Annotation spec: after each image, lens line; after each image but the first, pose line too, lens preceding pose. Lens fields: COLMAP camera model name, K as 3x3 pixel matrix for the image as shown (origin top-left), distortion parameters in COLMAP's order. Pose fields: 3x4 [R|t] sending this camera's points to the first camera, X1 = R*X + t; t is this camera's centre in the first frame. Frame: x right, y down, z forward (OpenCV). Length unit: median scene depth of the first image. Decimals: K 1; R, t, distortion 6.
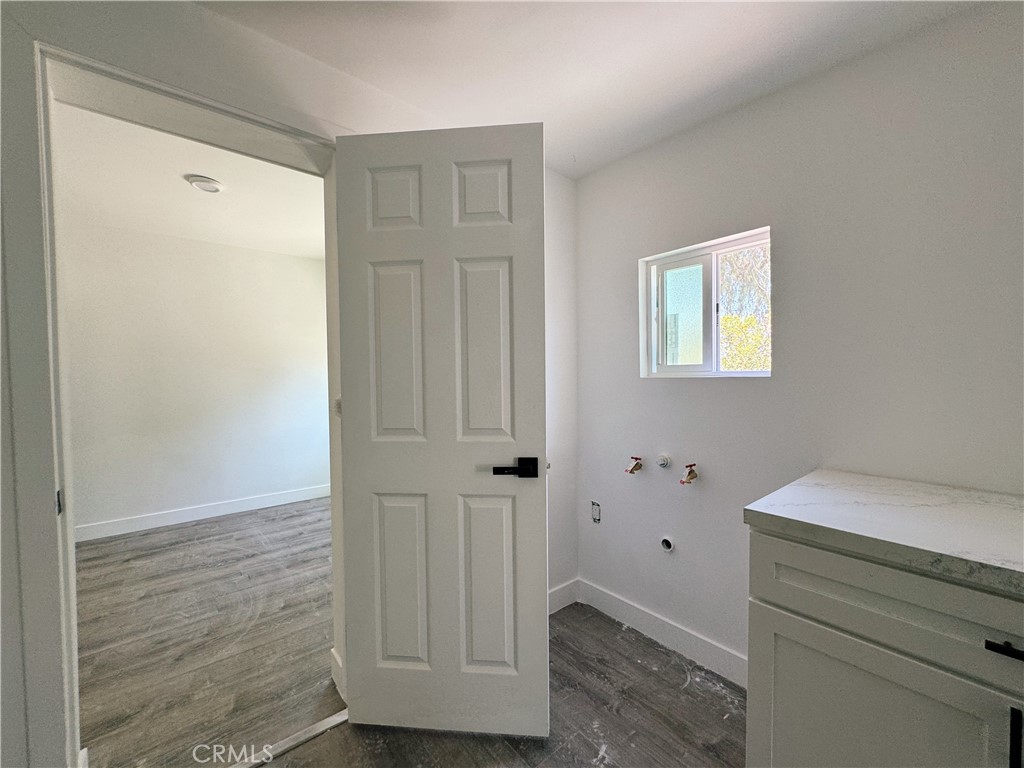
lens RADIAL K [[407.6, 0, 512.0], [0, 407.6, 386.7], [0, 0, 1]] dist [-0.002478, 0.000383]
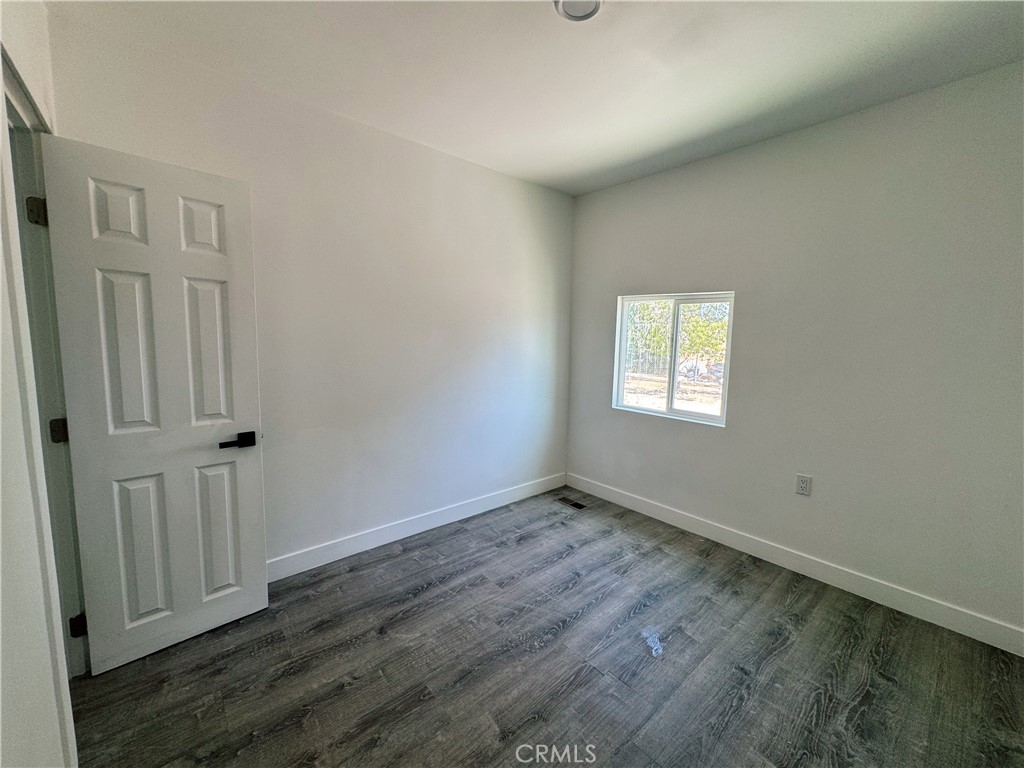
lens RADIAL K [[407.6, 0, 514.2], [0, 407.6, 380.1], [0, 0, 1]] dist [-0.002478, 0.000383]
pose [[0.998879, 0.037546, 0.028835, -0.773041], [-0.039905, 0.995483, 0.086147, -0.038218], [-0.025471, -0.087201, 0.995865, 0.381012]]
